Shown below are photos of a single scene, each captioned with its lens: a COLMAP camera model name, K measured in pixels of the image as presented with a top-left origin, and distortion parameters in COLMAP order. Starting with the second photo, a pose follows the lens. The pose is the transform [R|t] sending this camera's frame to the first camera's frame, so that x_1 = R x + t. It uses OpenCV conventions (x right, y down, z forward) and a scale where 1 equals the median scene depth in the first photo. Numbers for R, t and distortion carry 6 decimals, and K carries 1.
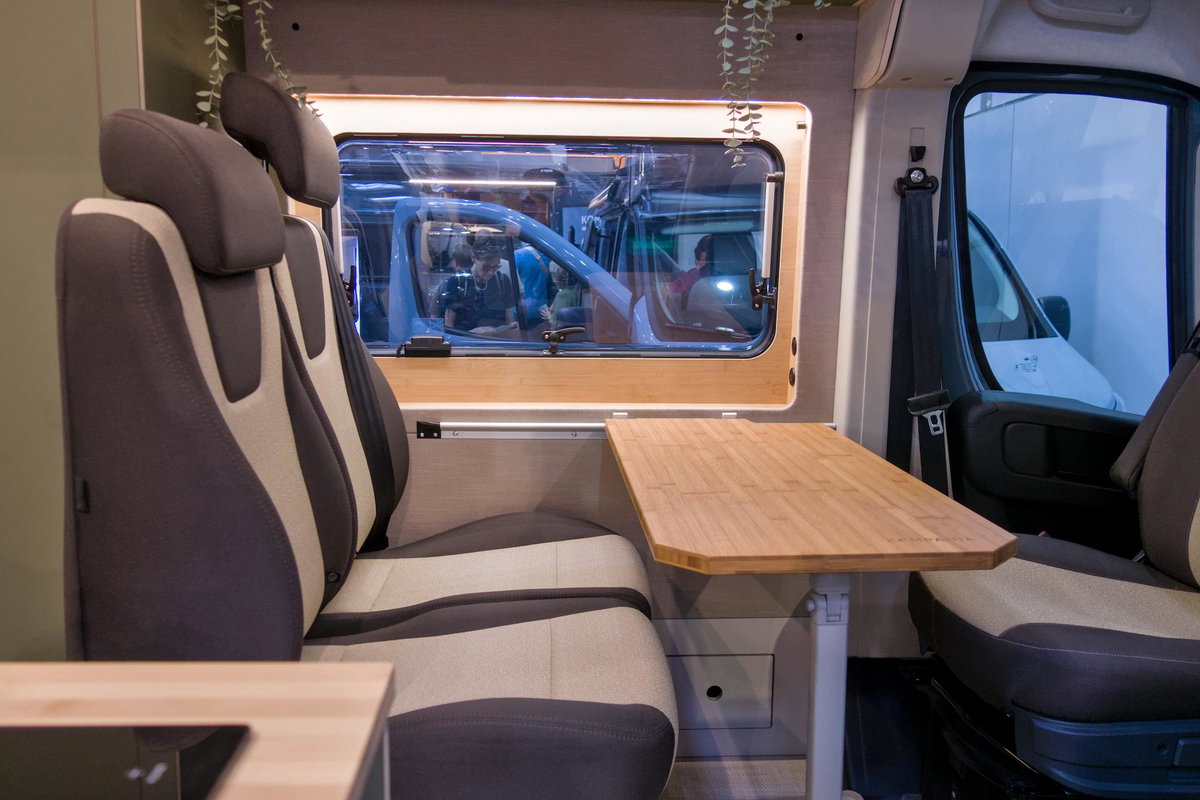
lens RADIAL K [[1005.5, 0, 608.4], [0, 1005.5, 399.6], [0, 0, 1]] dist [-0.049257, 0.043756]
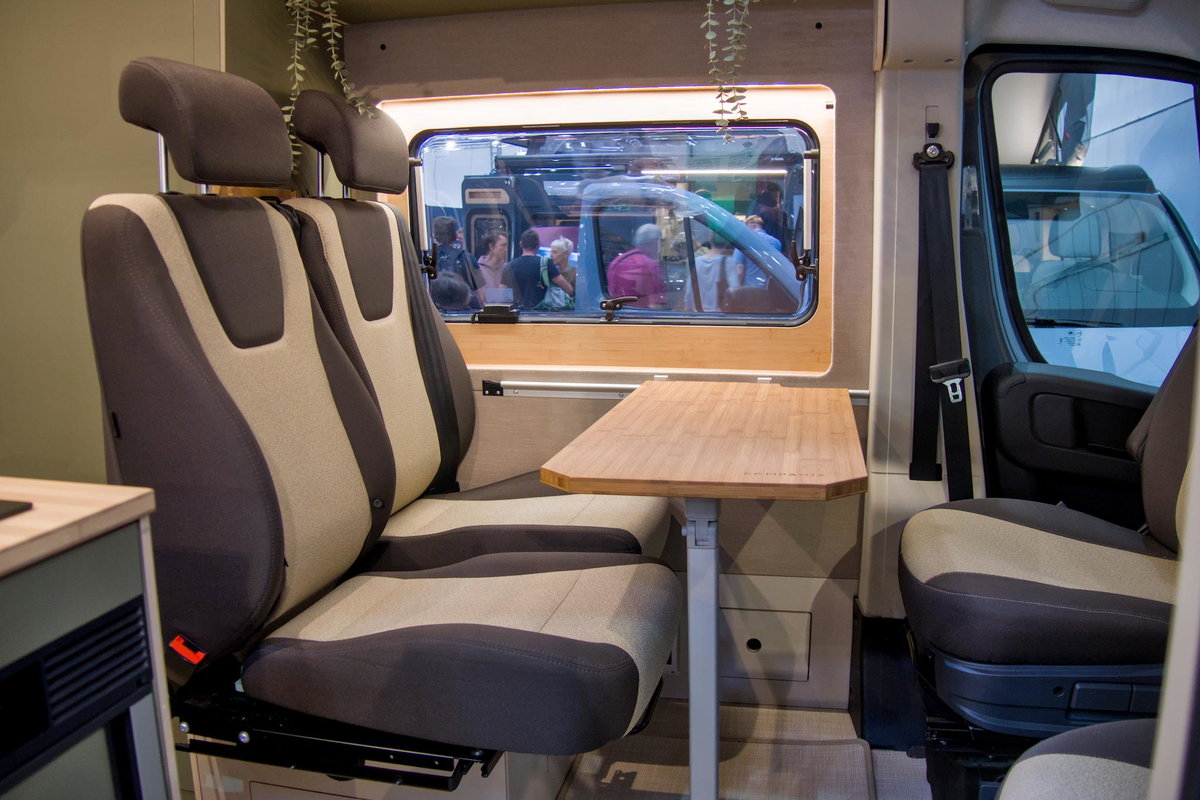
lens RADIAL K [[1032.0, 0, 600.0], [0, 1032.0, 400.0], [0, 0, 1]] dist [-0.272047, 0.155854]
pose [[0.965503, 0.023922, -0.259291, 0.242205], [-0.021956, 0.999704, 0.010474, 0.030032], [0.259465, -0.004420, 0.965743, -0.075863]]
